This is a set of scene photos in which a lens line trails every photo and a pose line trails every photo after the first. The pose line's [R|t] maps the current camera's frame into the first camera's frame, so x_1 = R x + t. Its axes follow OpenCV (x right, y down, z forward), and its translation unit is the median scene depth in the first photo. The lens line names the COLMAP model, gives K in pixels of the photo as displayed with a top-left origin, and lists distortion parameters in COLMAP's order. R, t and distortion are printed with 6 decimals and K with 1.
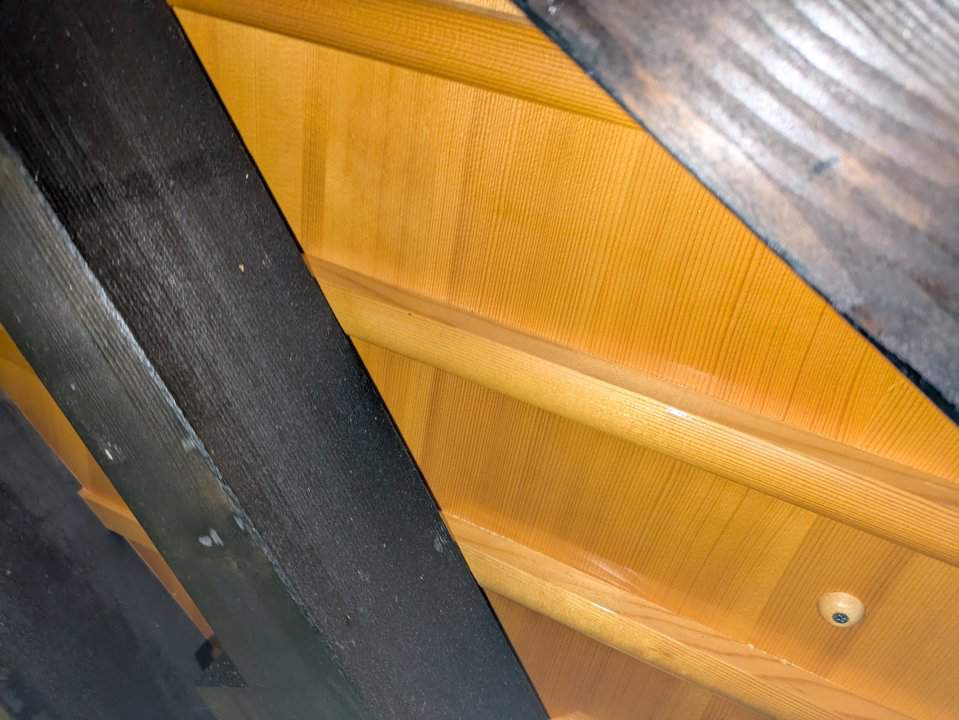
lens RADIAL K [[703.1, 0, 496.1], [0, 703.1, 335.9], [0, 0, 1]] dist [0.030290, -0.024995]
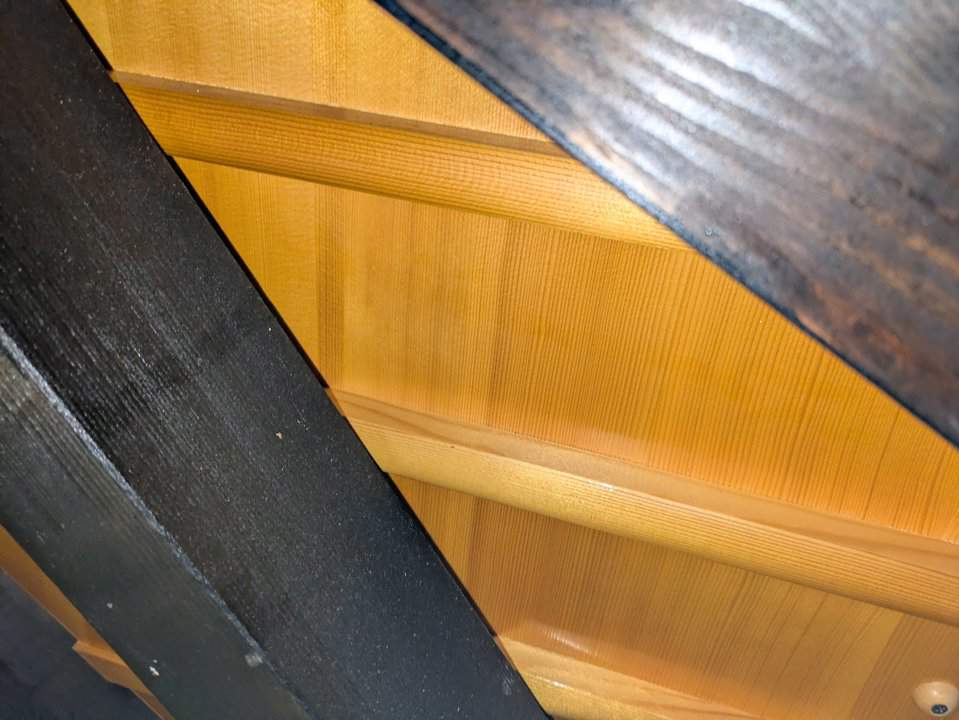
lens RADIAL K [[703.1, 0, 499.0], [0, 703.1, 329.8], [0, 0, 1]] dist [0.030290, -0.024995]
pose [[0.990959, -0.114147, 0.070499, -0.125636], [0.117527, 0.992013, -0.045792, -0.154432], [-0.064709, 0.053664, 0.996460, 0.063508]]
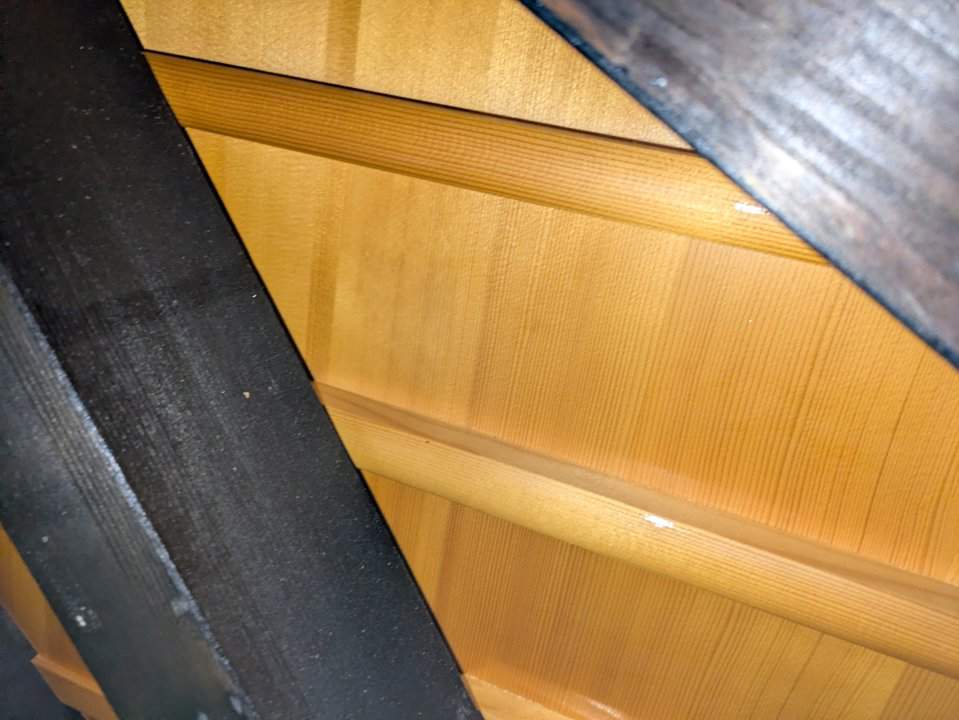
lens RADIAL K [[703.1, 0, 493.4], [0, 703.1, 337.4], [0, 0, 1]] dist [0.030290, -0.024995]
pose [[0.999246, -0.021954, 0.032011, -0.073945], [0.027291, 0.983798, -0.177191, -0.000758], [-0.027602, 0.177931, 0.983656, 0.096716]]
